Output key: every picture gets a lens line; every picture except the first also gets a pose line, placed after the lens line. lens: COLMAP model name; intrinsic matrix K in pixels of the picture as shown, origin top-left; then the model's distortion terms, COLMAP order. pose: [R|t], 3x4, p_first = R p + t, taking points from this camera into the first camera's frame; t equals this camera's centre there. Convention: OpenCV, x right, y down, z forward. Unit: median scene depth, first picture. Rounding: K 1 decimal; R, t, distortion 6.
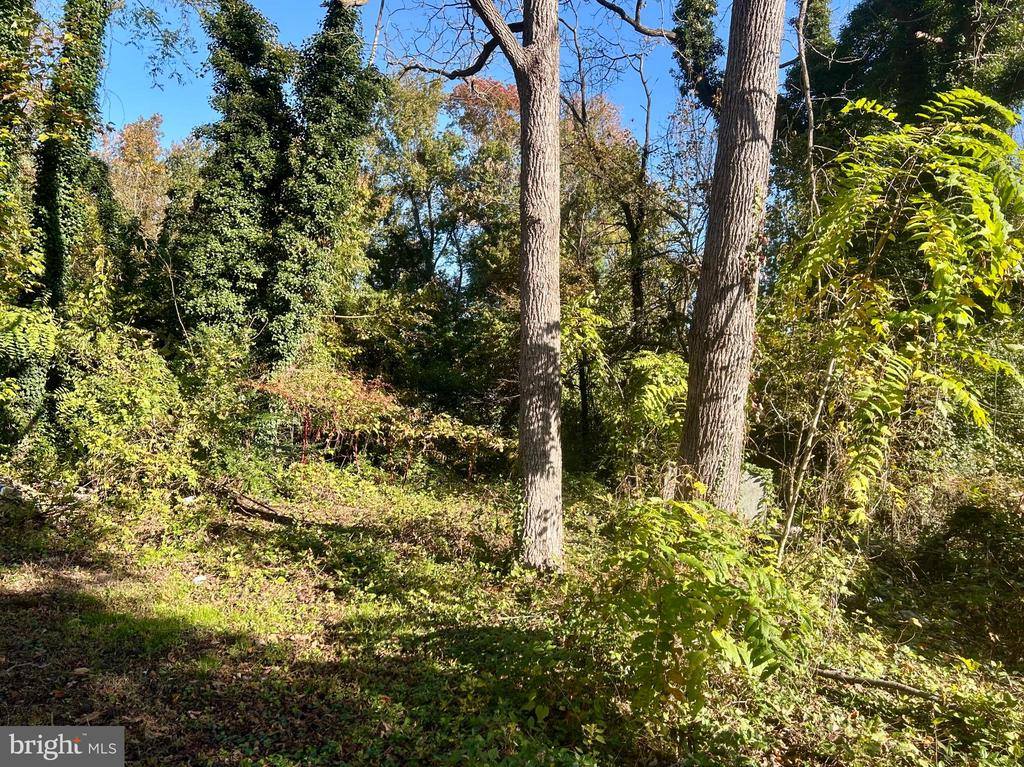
lens RADIAL K [[770.0, 0, 515.5], [0, 770.0, 384.0], [0, 0, 1]] dist [-0.009268, -0.001815]
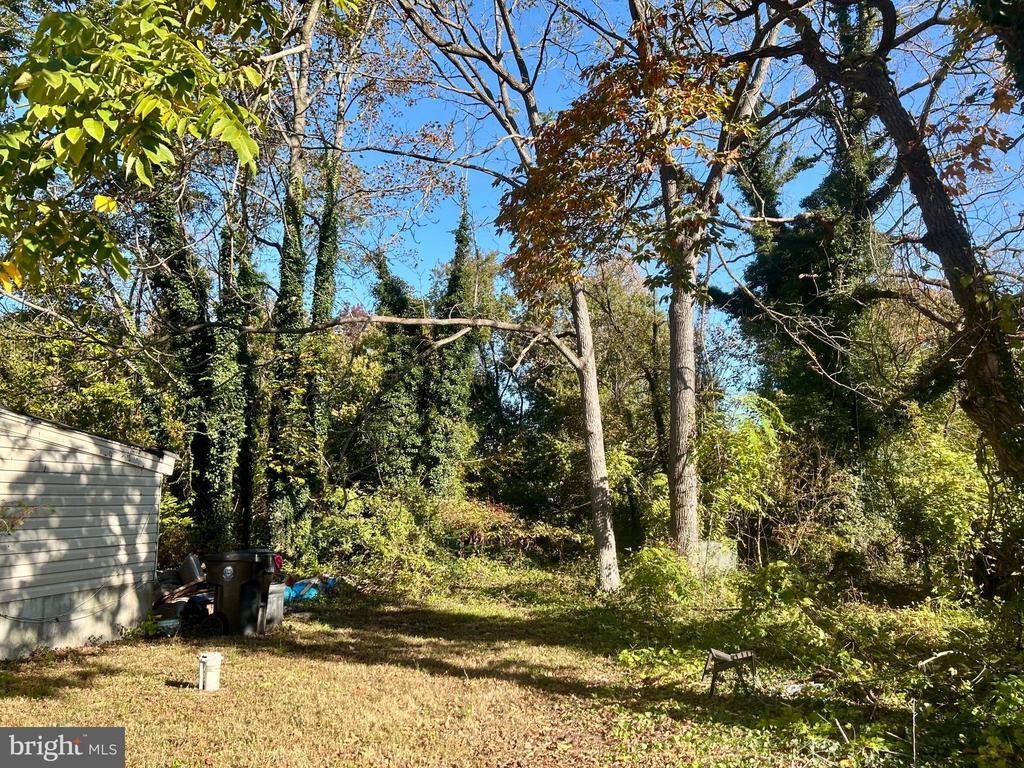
lens RADIAL K [[752.9, 0, 502.8], [0, 752.9, 375.5], [0, 0, 1]] dist [0.021935, -0.039508]
pose [[0.992780, -0.092949, -0.075814, -0.023553], [0.080997, 0.985692, -0.147821, -0.034611], [0.088469, 0.140613, 0.986104, -0.583444]]
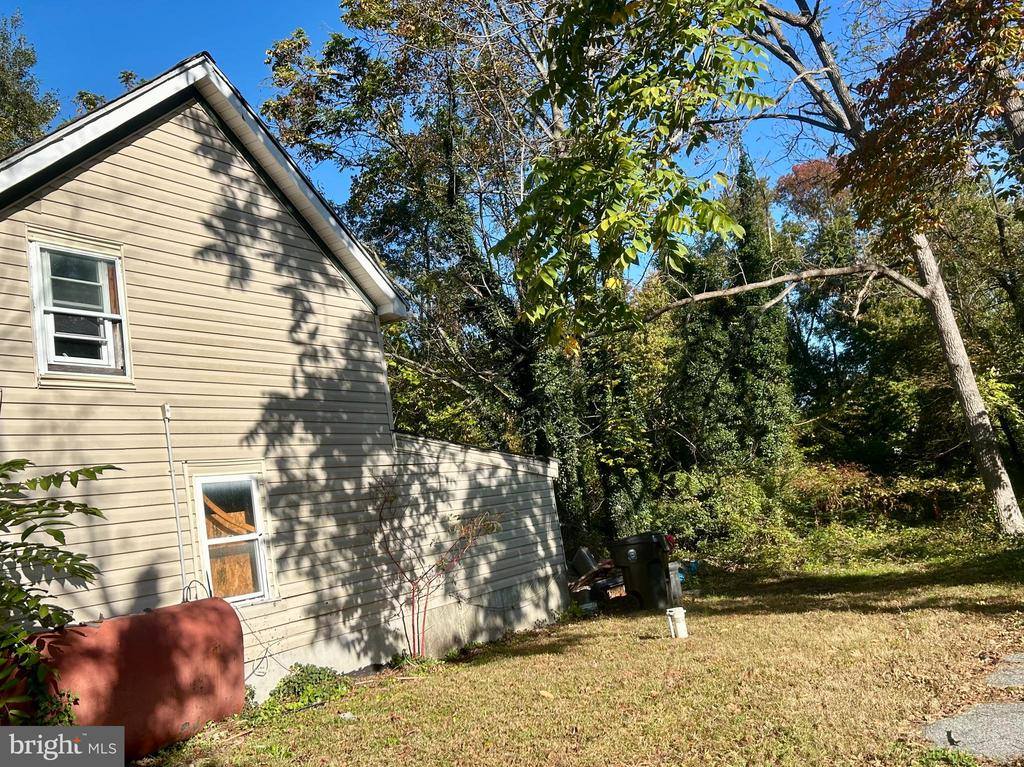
lens RADIAL K [[879.7, 0, 485.8], [0, 879.7, 378.2], [0, 0, 1]] dist [0.046426, -0.083682]
pose [[0.874633, -0.277228, -0.397696, -0.066389], [0.228222, 0.959224, -0.166745, -0.035749], [0.427706, 0.055078, 0.902238, -0.777519]]
